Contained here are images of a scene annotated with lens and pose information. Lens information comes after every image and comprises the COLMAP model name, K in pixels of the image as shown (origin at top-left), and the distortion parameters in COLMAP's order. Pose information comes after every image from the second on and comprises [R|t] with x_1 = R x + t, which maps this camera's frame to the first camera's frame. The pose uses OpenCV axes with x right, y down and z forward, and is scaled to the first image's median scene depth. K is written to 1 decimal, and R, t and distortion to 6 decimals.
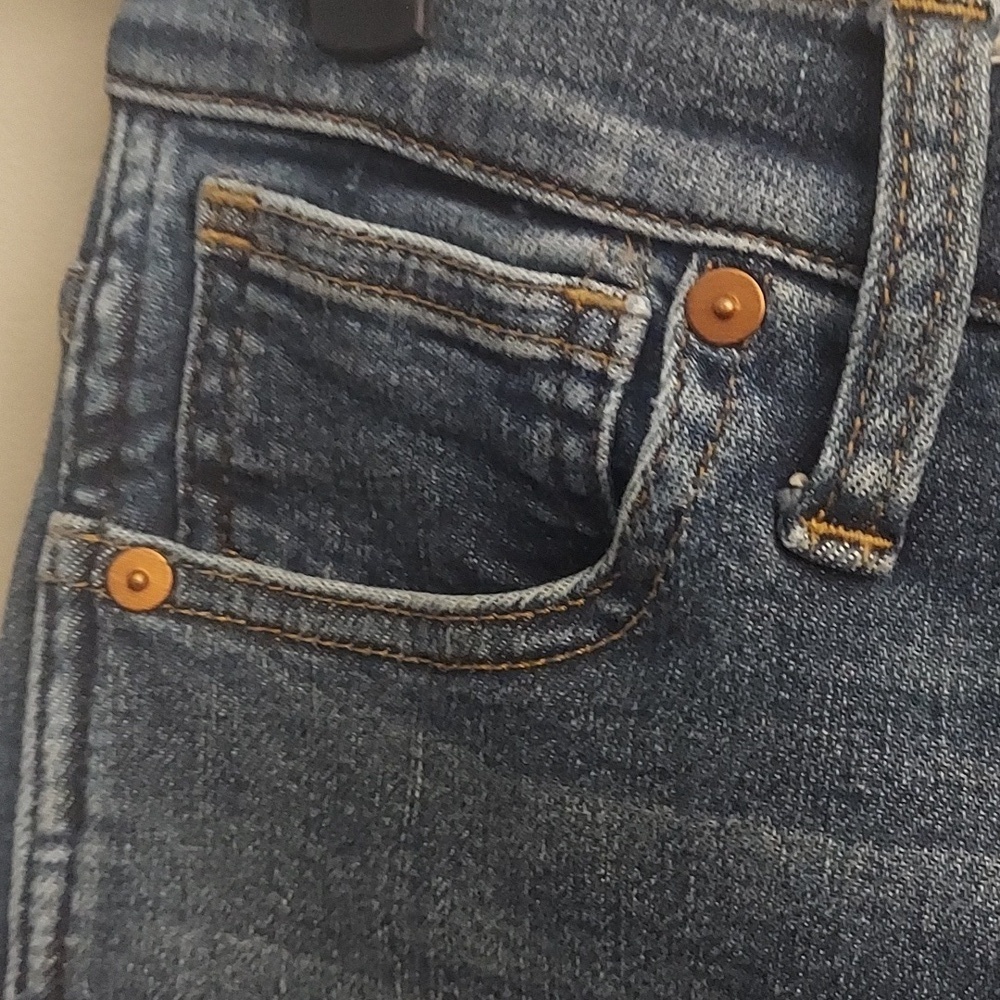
lens RADIAL K [[1579.5, 0, 500.0], [0, 1579.5, 500.0], [0, 0, 1]] dist [0.181744, -0.487855]
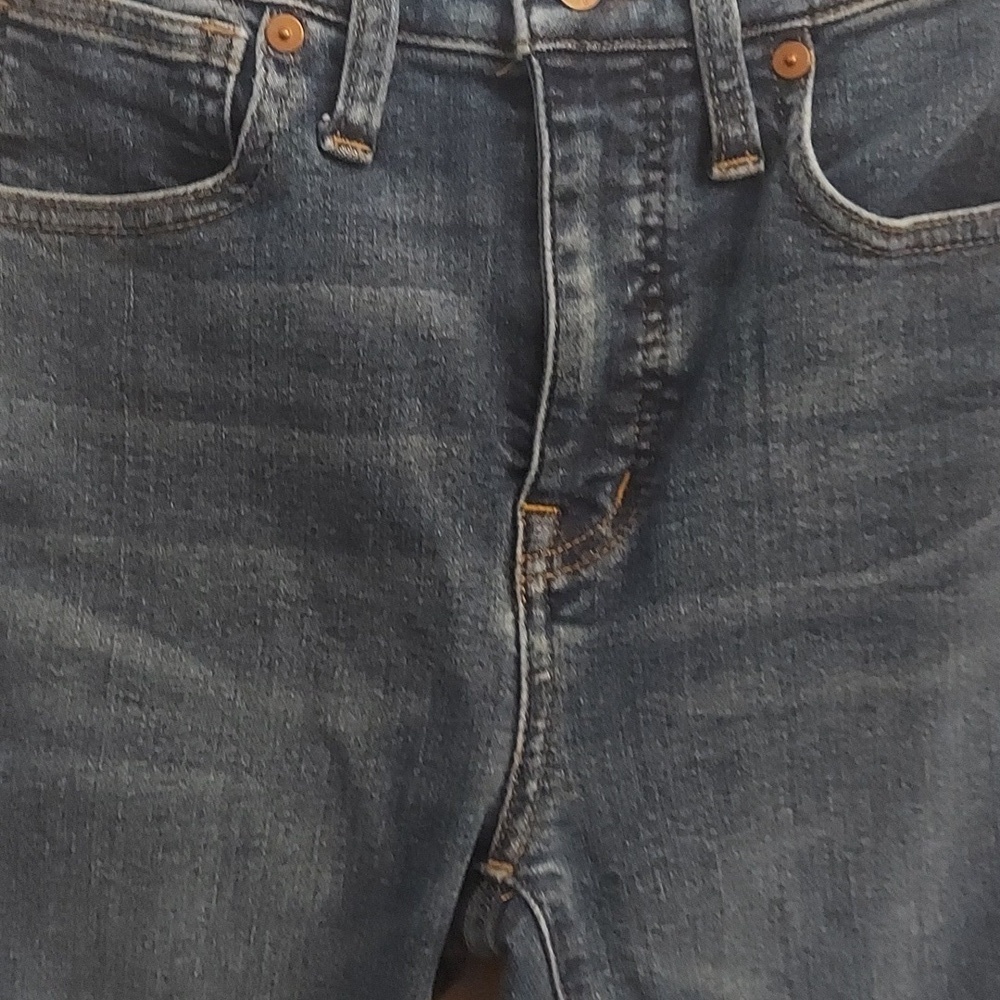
lens RADIAL K [[1579.5, 0, 500.0], [0, 1579.5, 500.0], [0, 0, 1]] dist [0.181744, -0.487855]
pose [[0.925776, -0.078538, 0.369826, -0.401597], [0.060138, 0.996322, 0.061043, 0.358690], [-0.373260, -0.034272, 0.927094, -1.017190]]
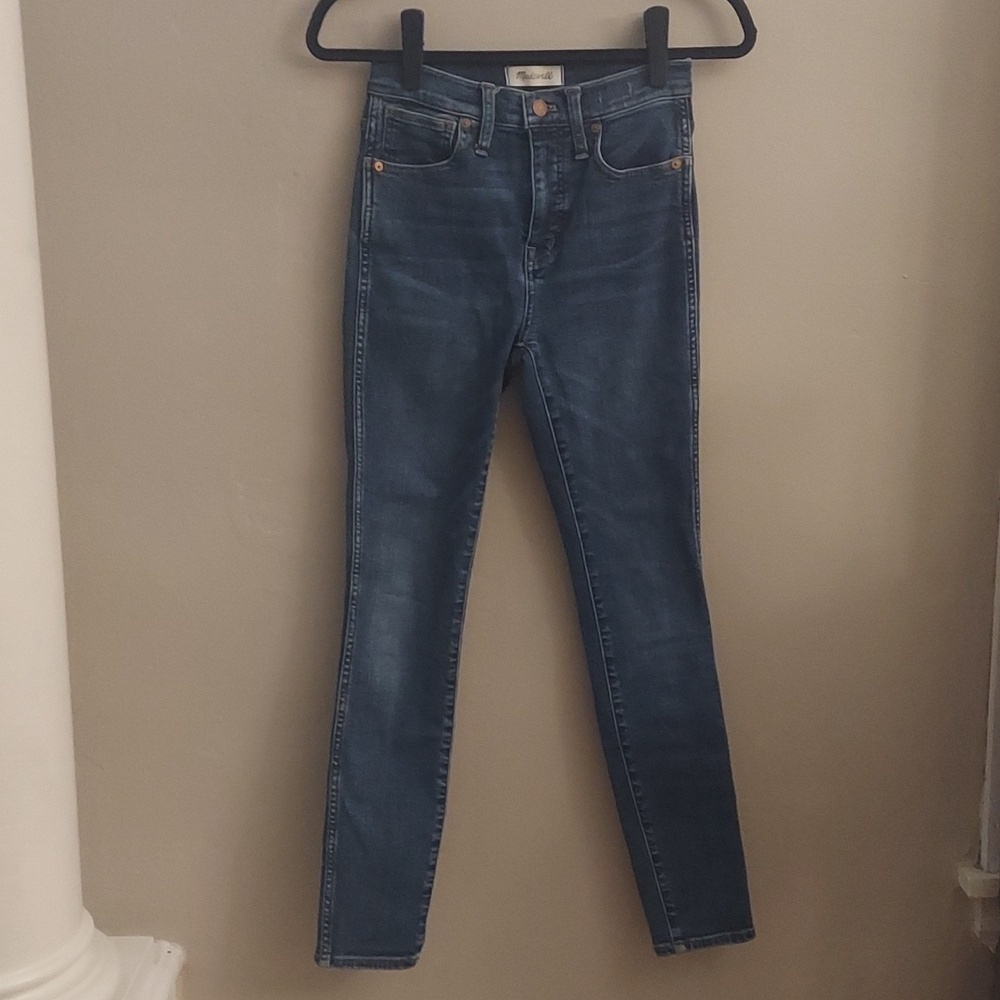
lens RADIAL K [[1579.5, 0, 500.0], [0, 1579.5, 500.0], [0, 0, 1]] dist [0.181744, -0.487855]
pose [[0.922510, -0.106990, 0.370847, -2.819217], [0.066663, 0.990540, 0.119943, 0.791066], [-0.380172, -0.085927, 0.920916, -6.495494]]
